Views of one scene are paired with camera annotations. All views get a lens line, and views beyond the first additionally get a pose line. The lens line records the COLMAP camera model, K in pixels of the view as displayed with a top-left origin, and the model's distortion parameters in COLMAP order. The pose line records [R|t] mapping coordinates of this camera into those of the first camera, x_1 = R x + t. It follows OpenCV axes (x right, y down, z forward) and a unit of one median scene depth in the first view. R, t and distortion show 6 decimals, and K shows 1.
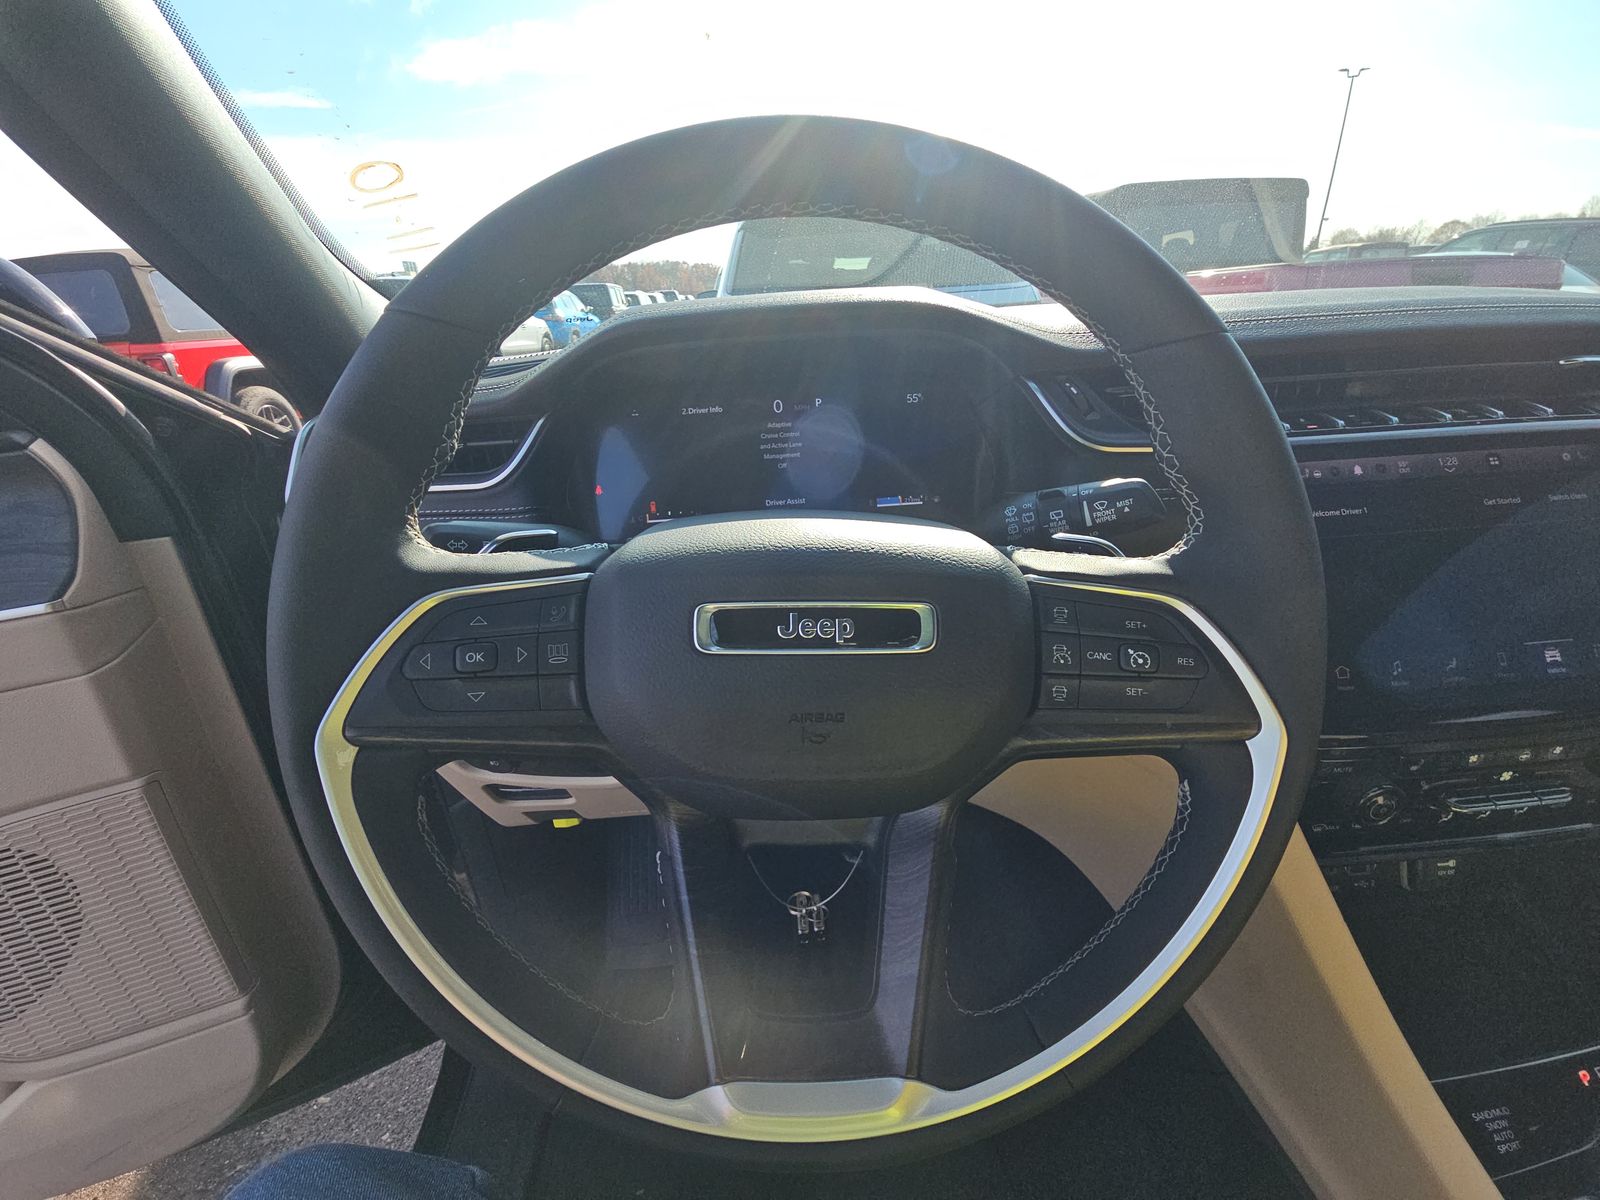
lens RADIAL K [[649.5, 0, 802.7], [0, 649.5, 611.2], [0, 0, 1]] dist [0.011922, -0.004313]
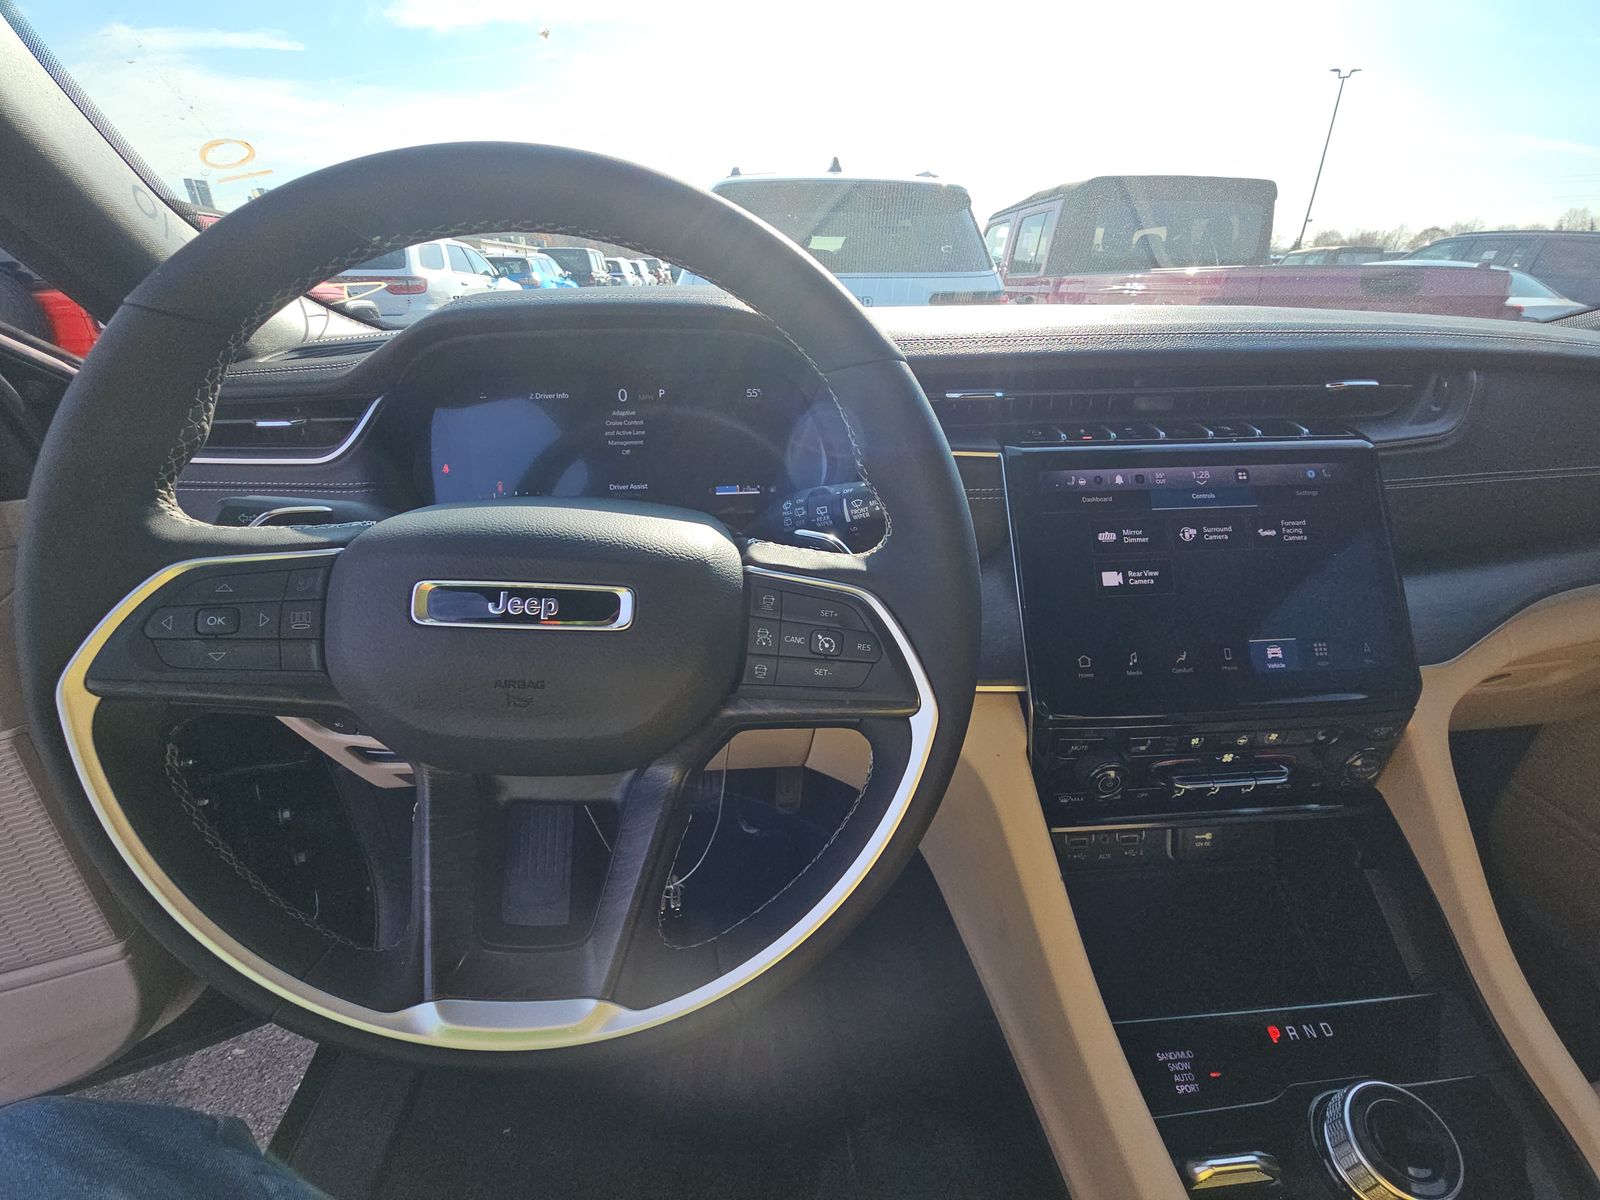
lens RADIAL K [[649.5, 0, 803.3], [0, 649.5, 609.0], [0, 0, 1]] dist [0.011922, -0.004313]
pose [[0.998994, 0.033867, 0.029407, 0.342632], [-0.034683, 0.999014, 0.027705, -0.011399], [-0.028440, -0.028697, 0.999183, -0.104479]]
